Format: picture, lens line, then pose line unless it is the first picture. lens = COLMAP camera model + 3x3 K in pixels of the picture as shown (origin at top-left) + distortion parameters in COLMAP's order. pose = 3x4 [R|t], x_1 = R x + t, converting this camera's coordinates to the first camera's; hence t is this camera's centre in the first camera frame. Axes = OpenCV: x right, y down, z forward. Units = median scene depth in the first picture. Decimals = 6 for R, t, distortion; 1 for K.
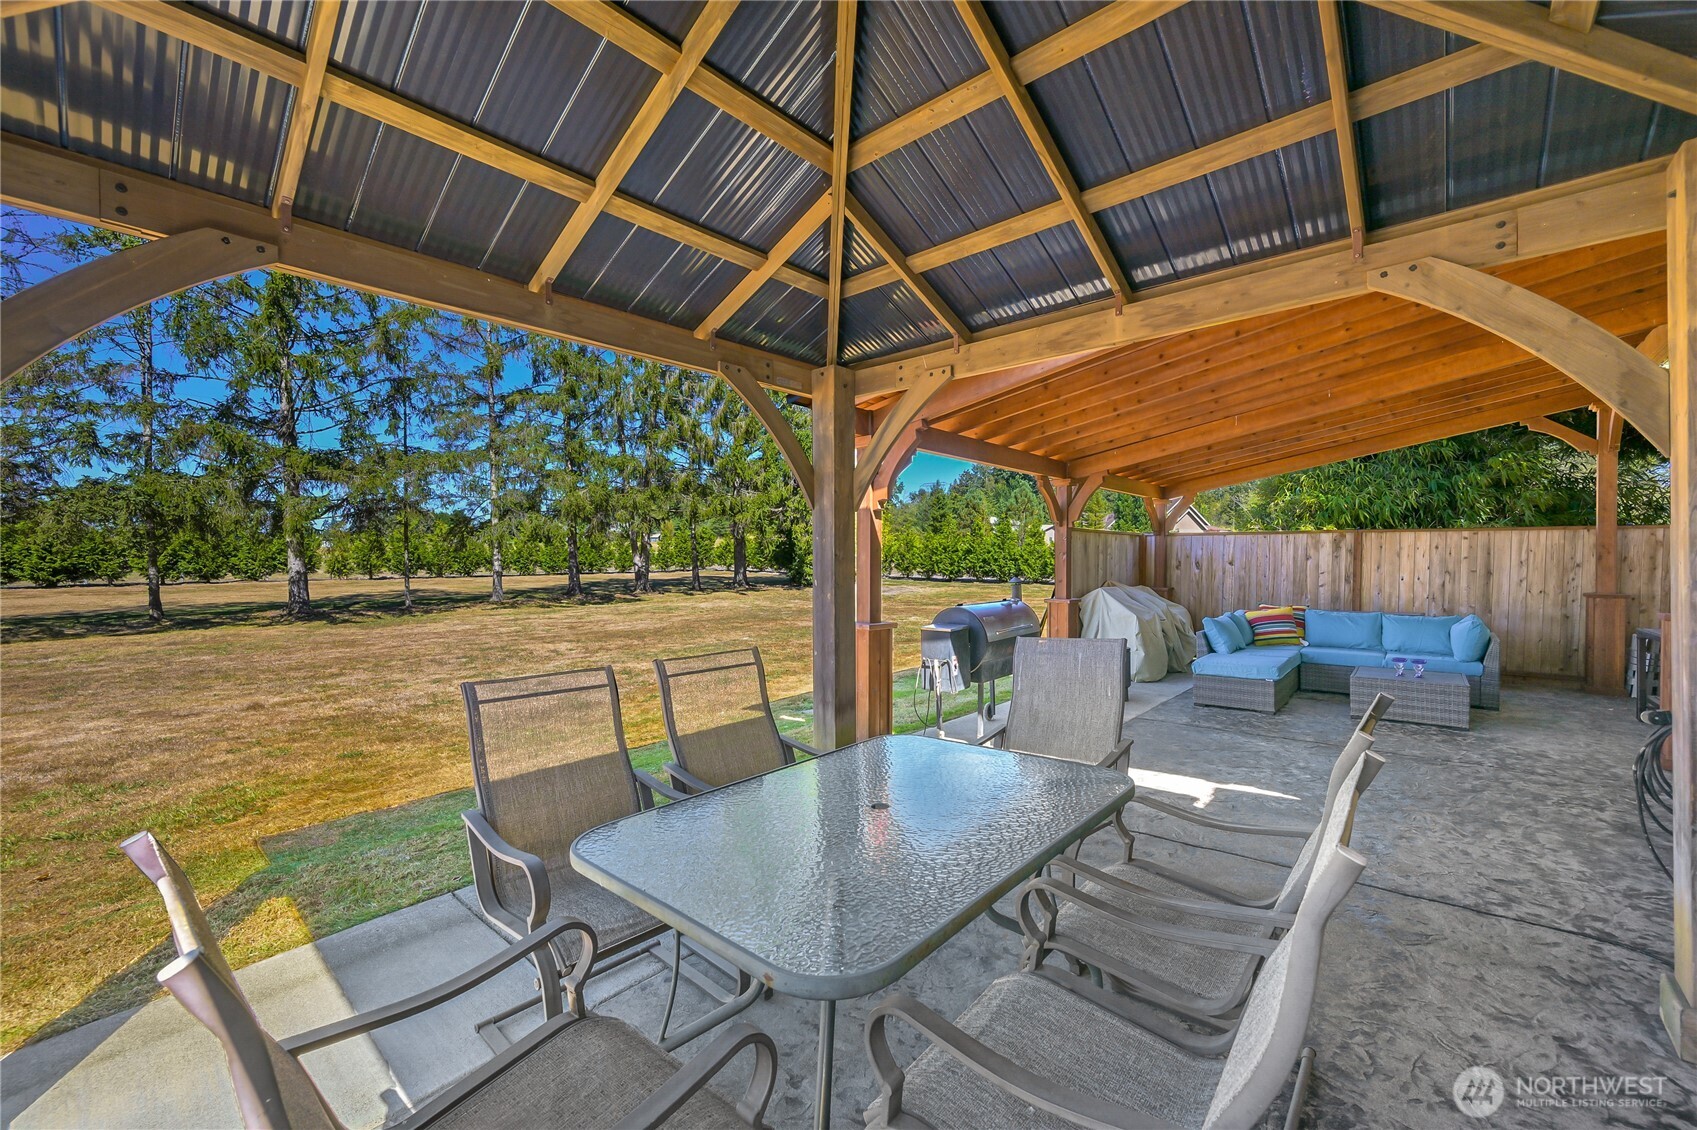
lens RADIAL K [[681.6, 0, 858.2], [0, 681.6, 567.1], [0, 0, 1]] dist [-0.003827, -0.000164]
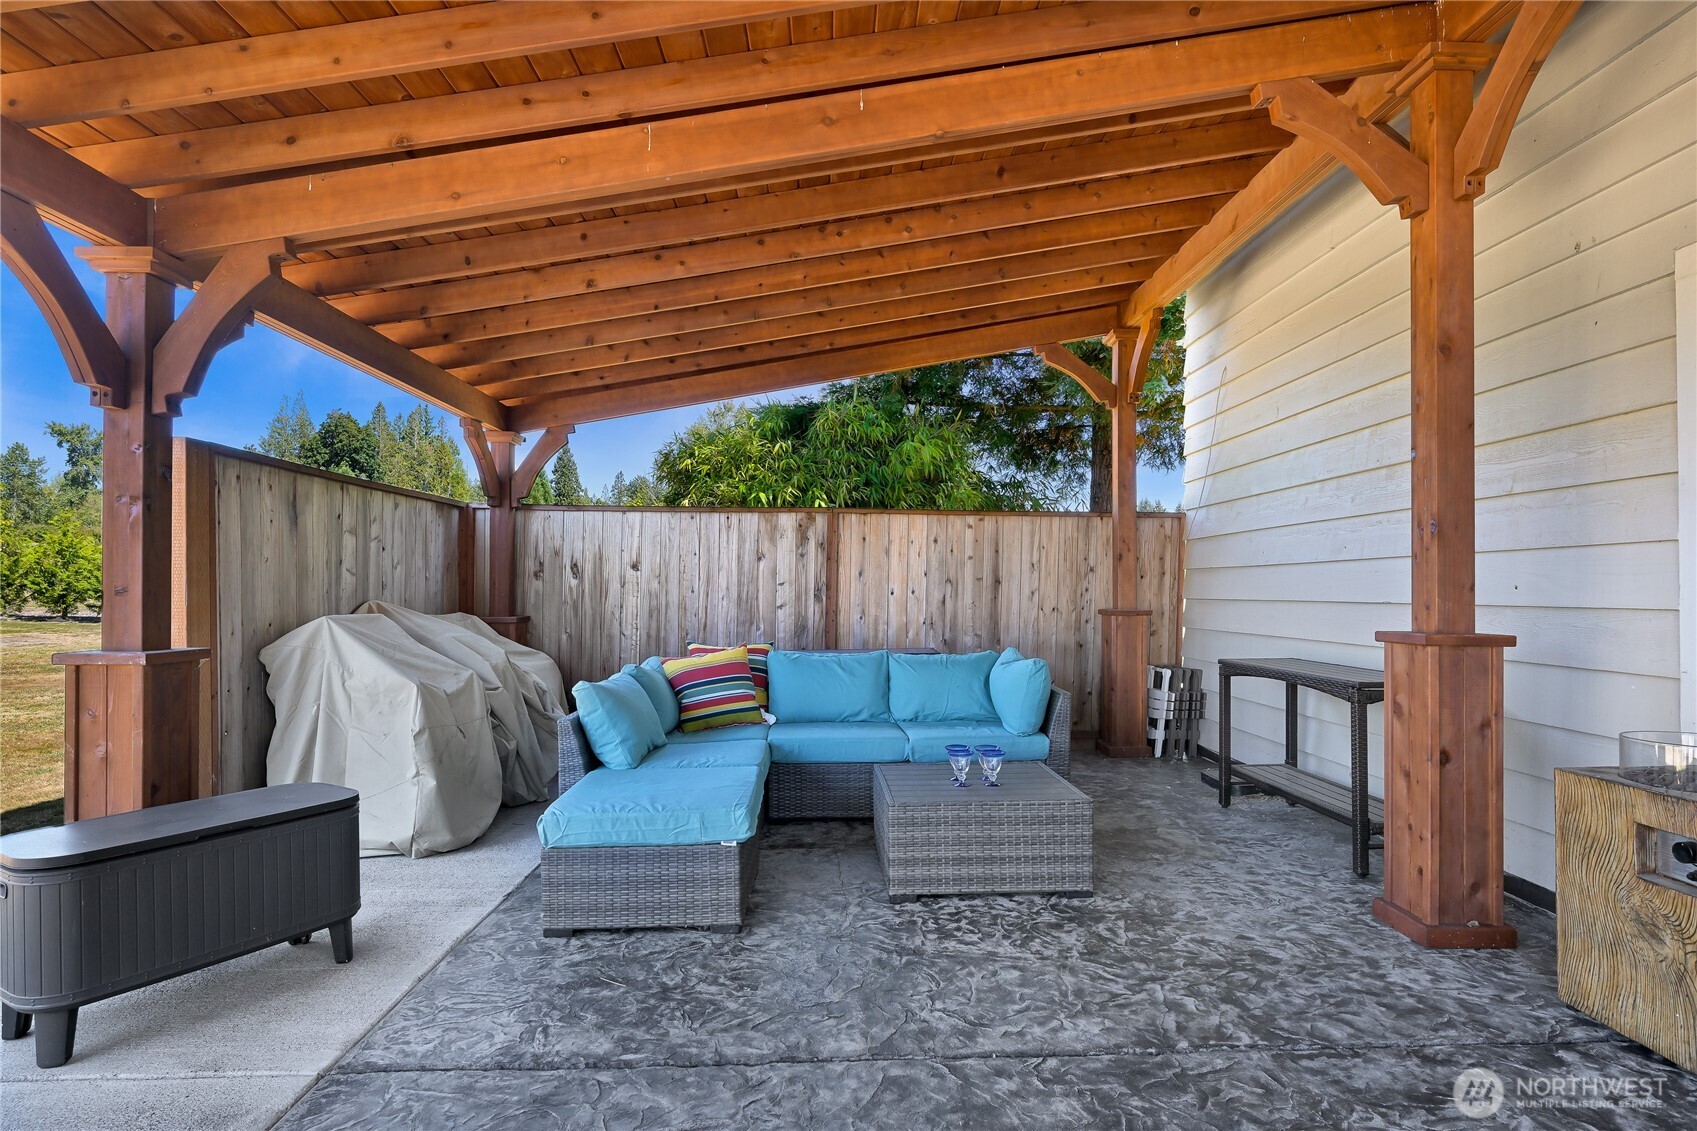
lens RADIAL K [[932.3, 0, 852.4], [0, 932.3, 578.8], [0, 0, 1]] dist [0.000141, -0.000150]
pose [[0.744788, 0.008639, 0.667245, 0.228573], [0.006644, 0.999771, -0.020361, 0.022357], [-0.667268, 0.019598, 0.744560, 0.418604]]
